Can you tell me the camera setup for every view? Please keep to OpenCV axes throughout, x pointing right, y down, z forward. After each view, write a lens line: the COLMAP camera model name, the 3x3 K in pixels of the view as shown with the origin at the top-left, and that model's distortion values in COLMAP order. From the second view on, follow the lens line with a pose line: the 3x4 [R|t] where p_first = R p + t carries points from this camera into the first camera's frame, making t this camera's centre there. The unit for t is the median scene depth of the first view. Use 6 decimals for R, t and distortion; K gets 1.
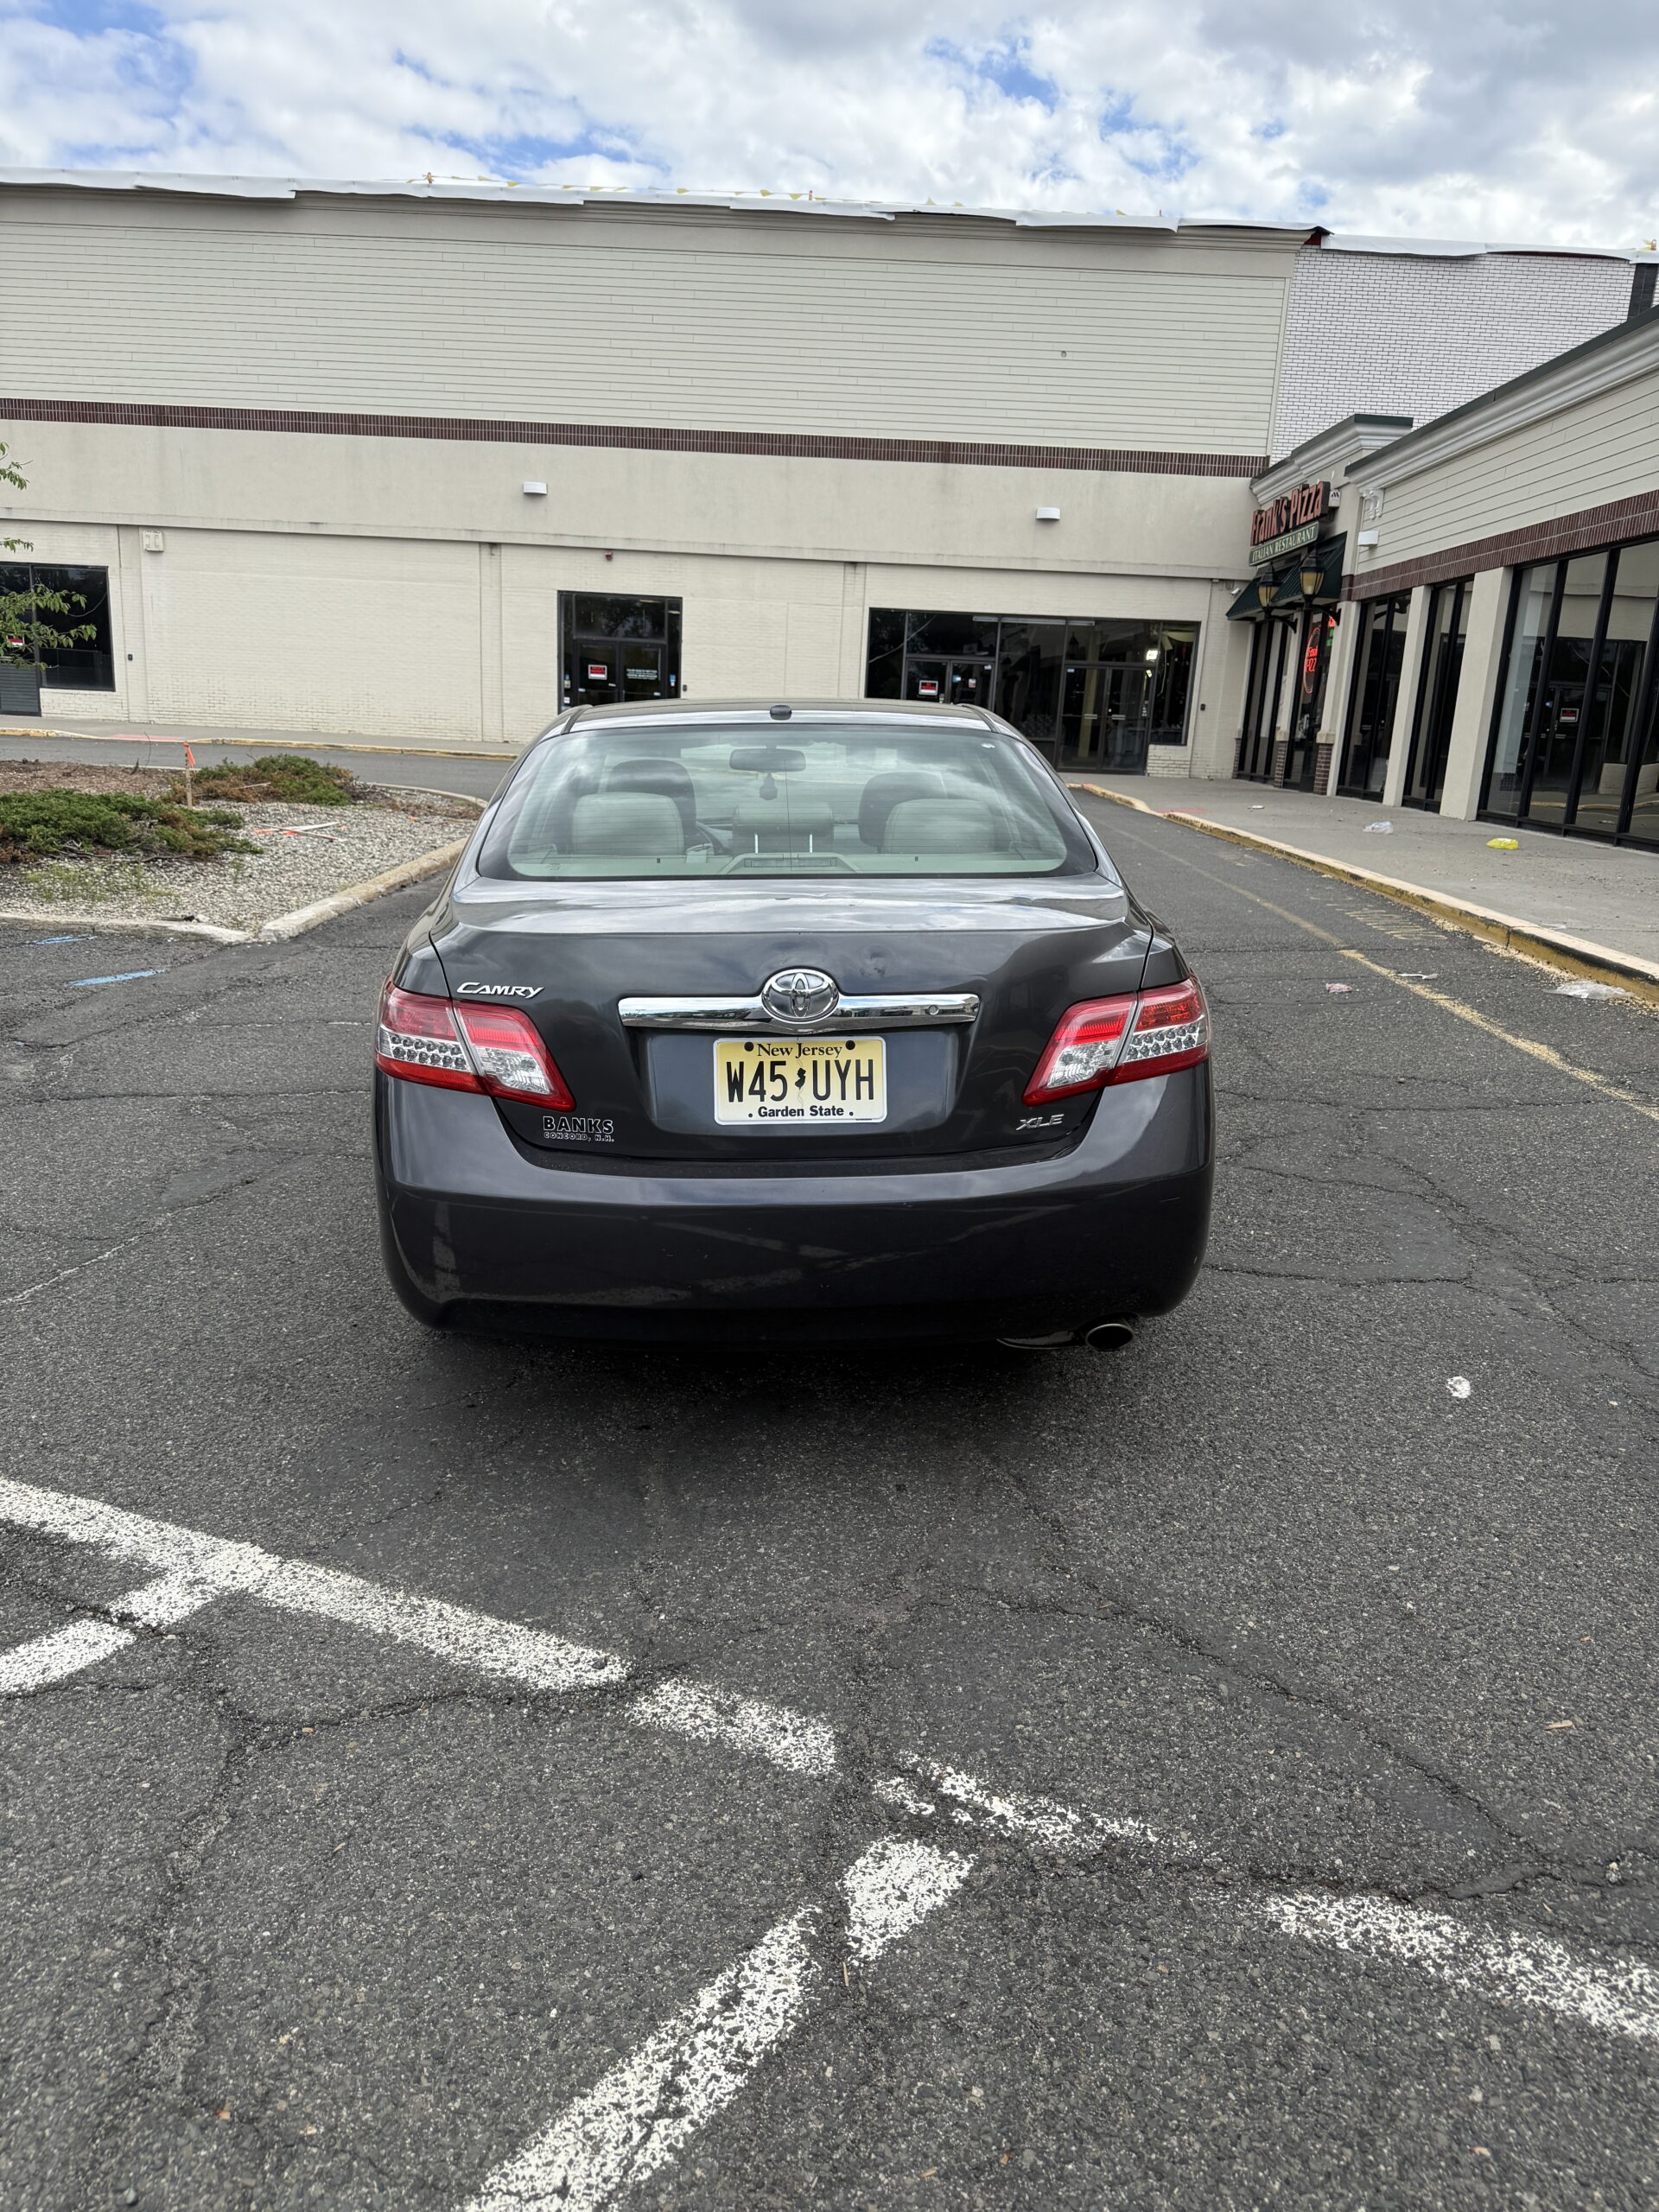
lens RADIAL K [[1545.4, 0, 810.9], [0, 1545.4, 1099.4], [0, 0, 1]] dist [0.030816, -0.038588]
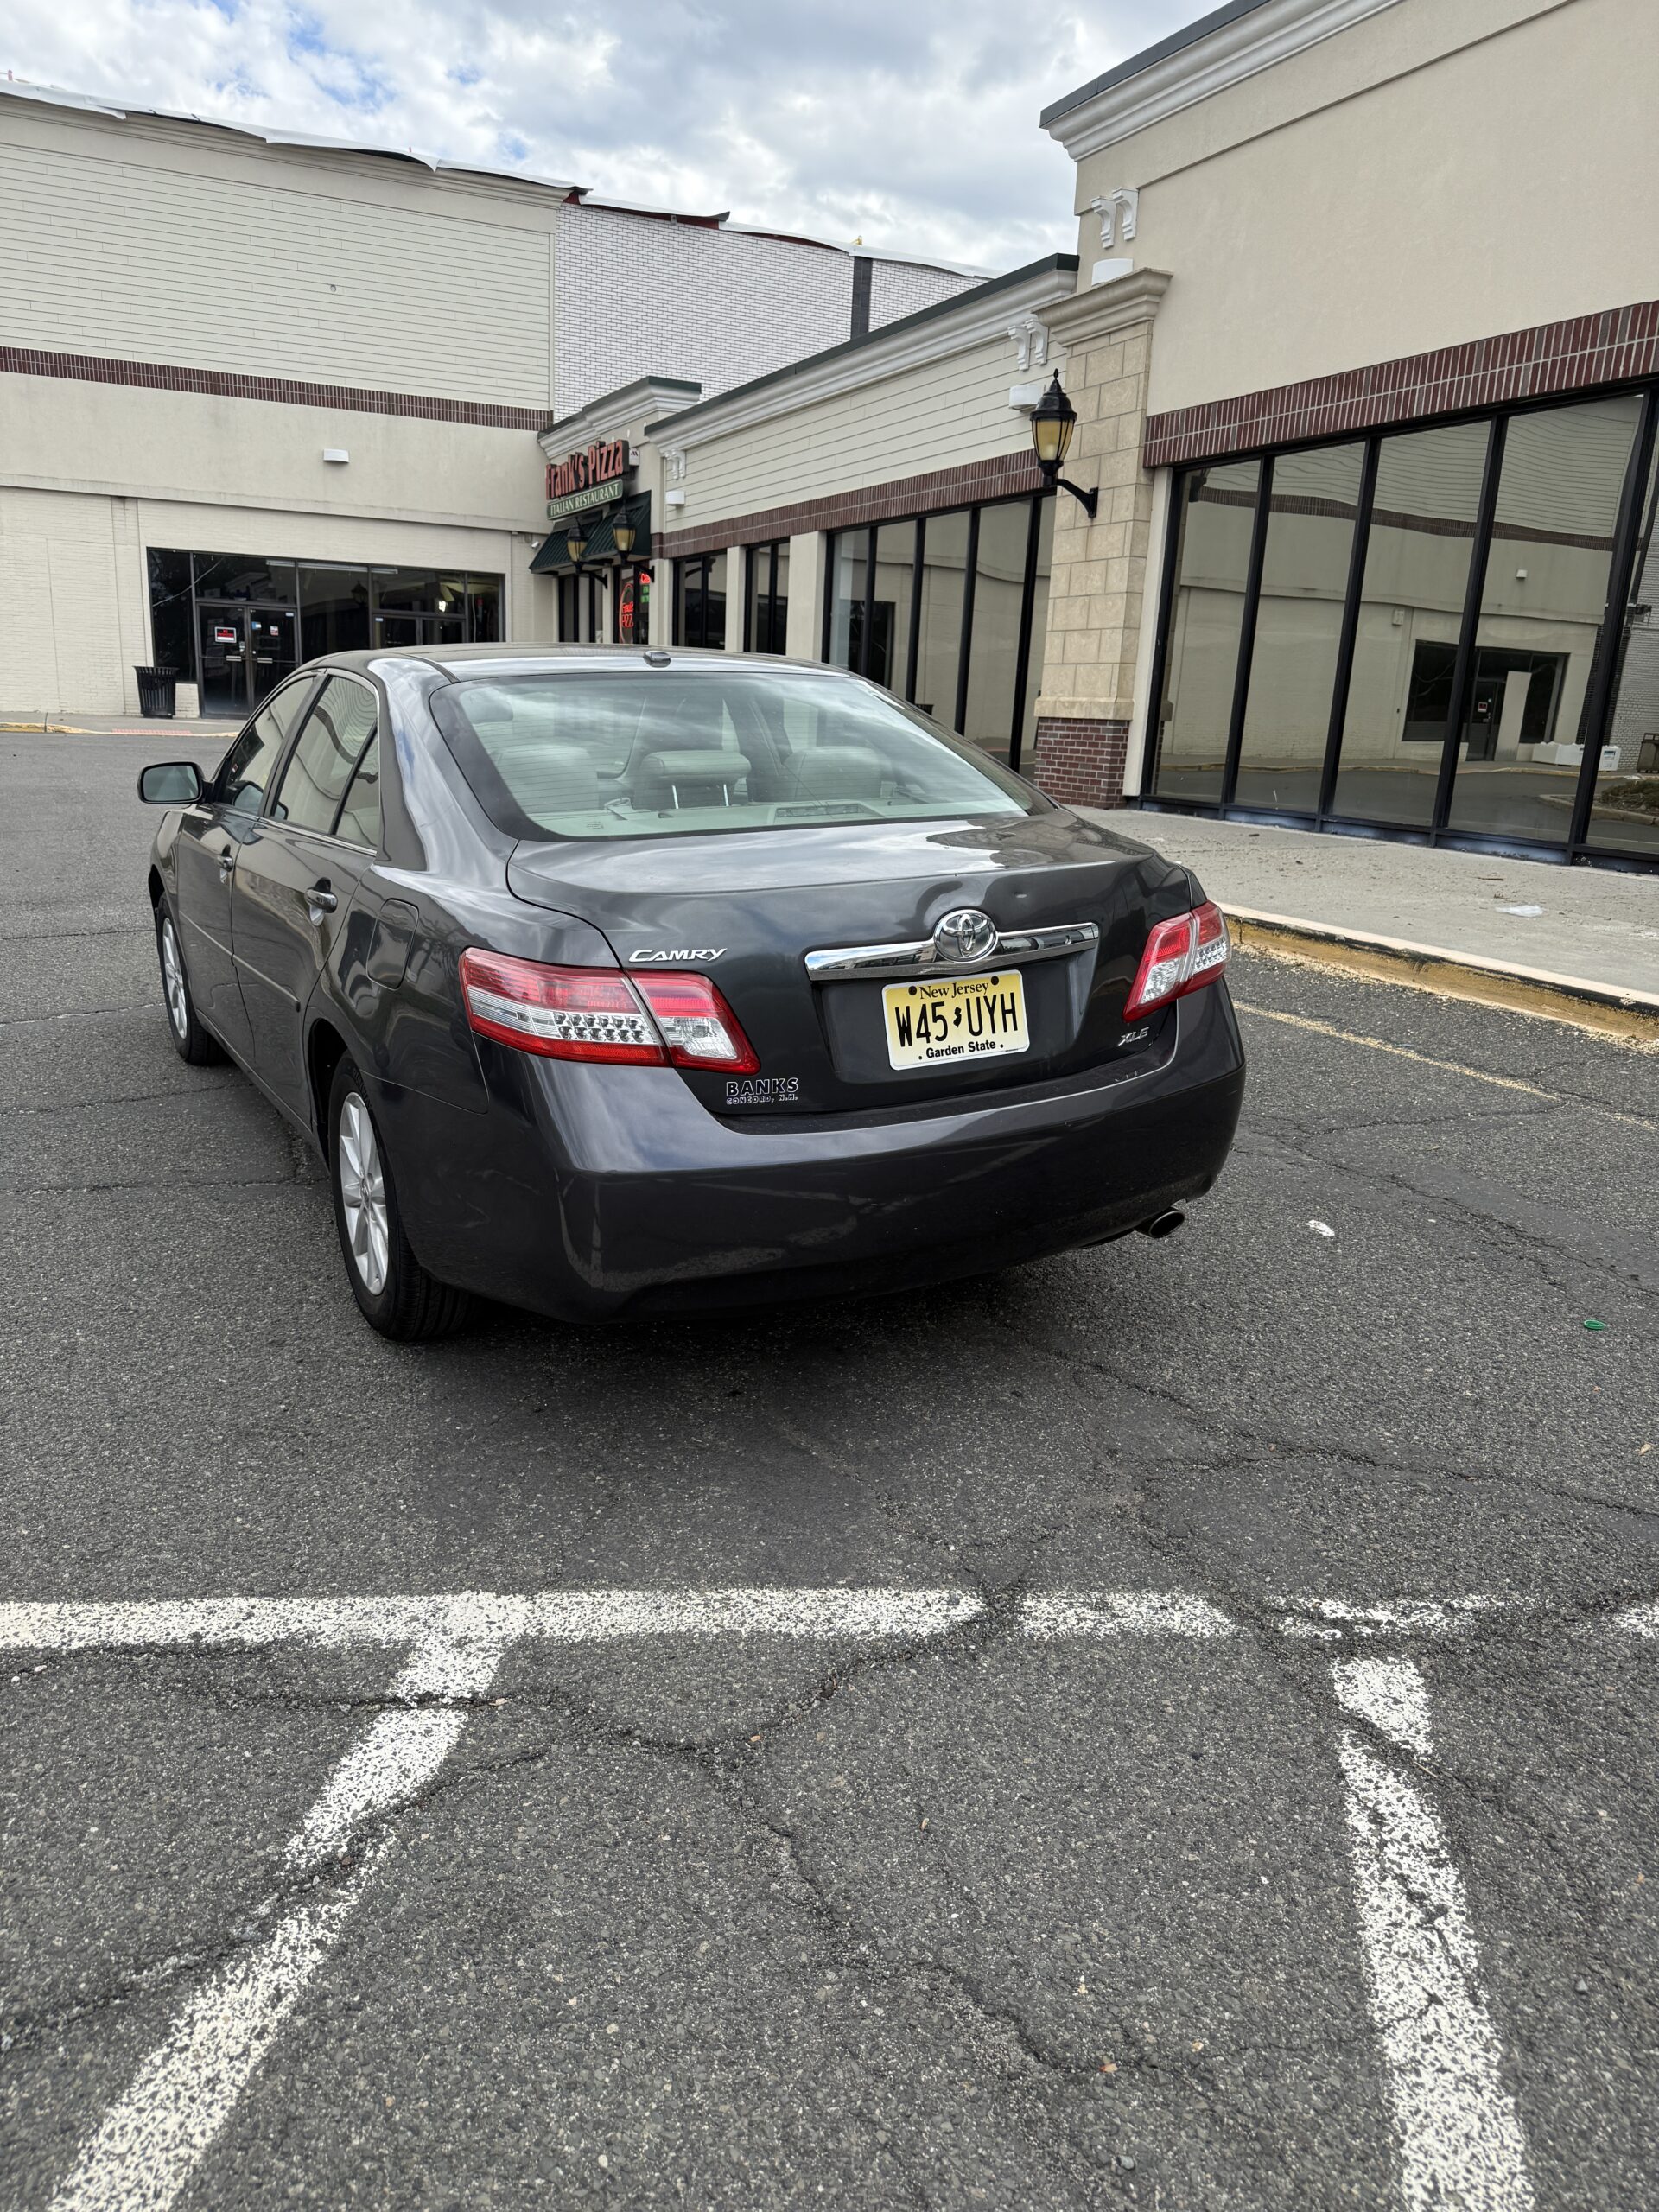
lens RADIAL K [[1545.4, 0, 810.9], [0, 1545.4, 1099.4], [0, 0, 1]] dist [0.030816, -0.038588]
pose [[0.897870, -0.119271, 0.423798, -0.533461], [0.107112, 0.992860, 0.052493, -0.023358], [-0.427033, -0.001738, 0.904234, 0.104999]]
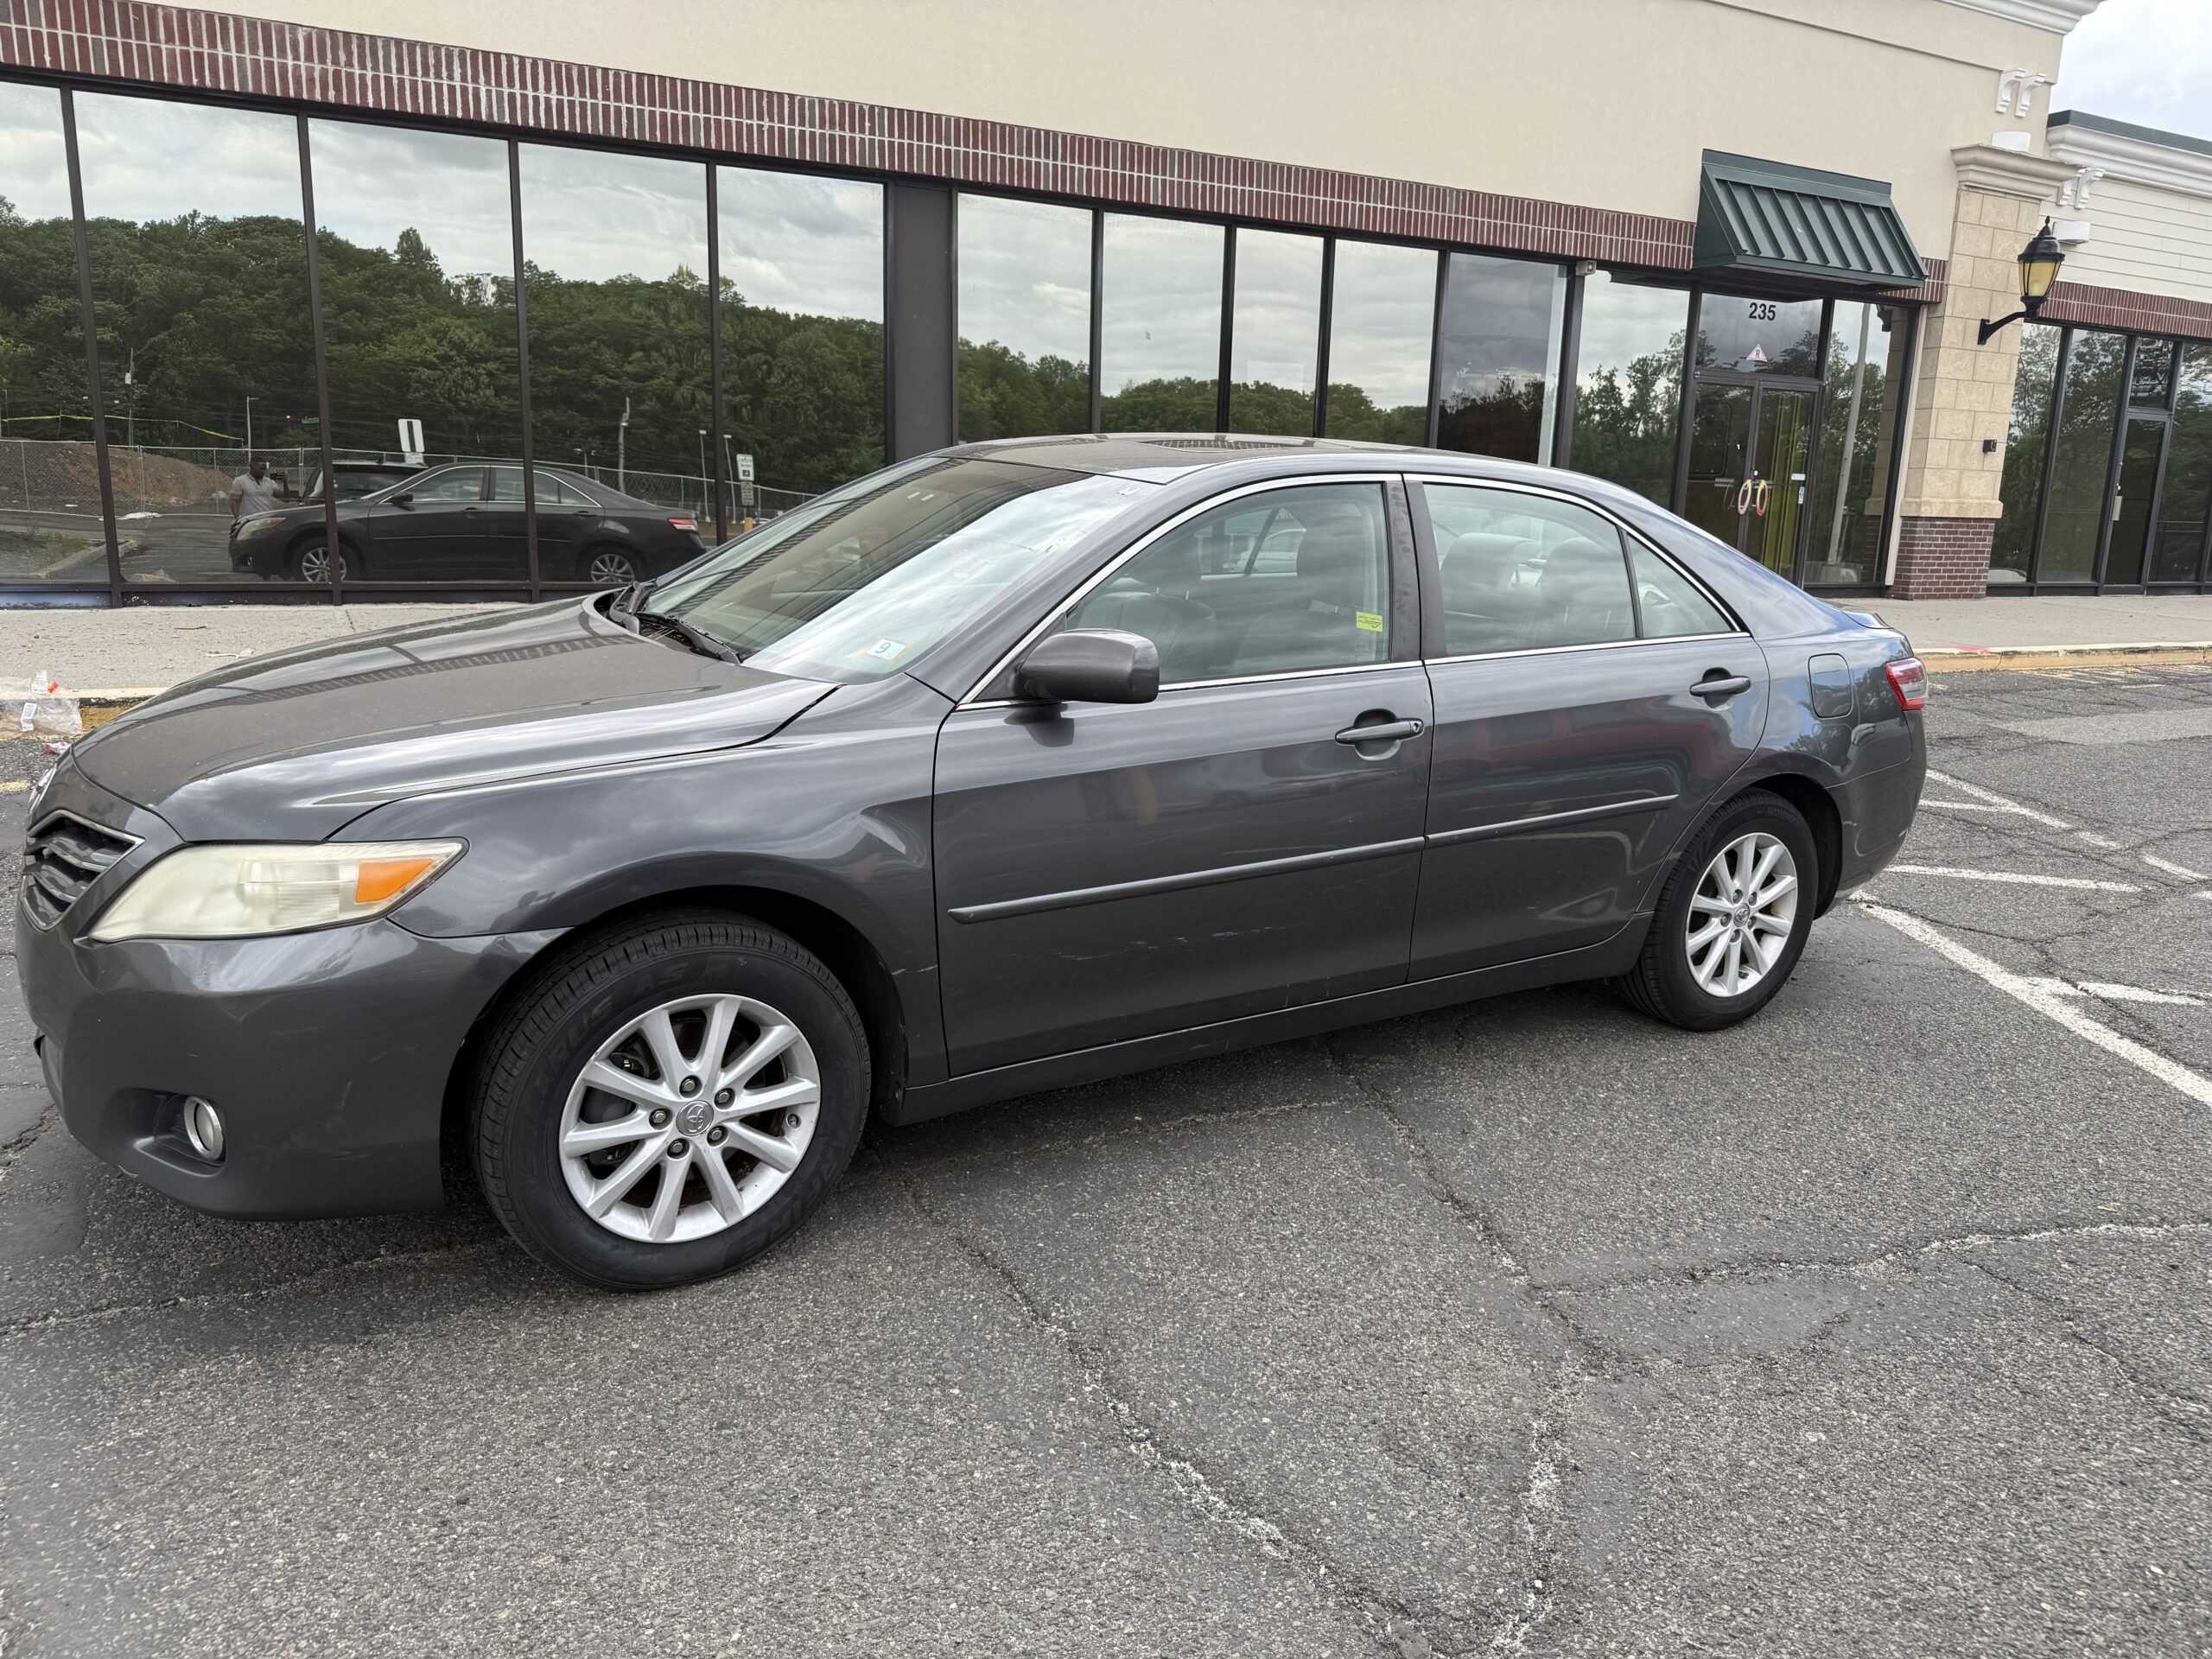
lens RADIAL K [[1590.6, 0, 1106.0], [0, 1590.6, 829.5], [0, 0, 1]] dist [0.052240, 0.000888]
pose [[-0.499704, -0.236821, 0.833194, -1.307091], [0.161801, 0.919449, 0.358378, -0.656576], [-0.850950, 0.313895, -0.421134, 2.515302]]
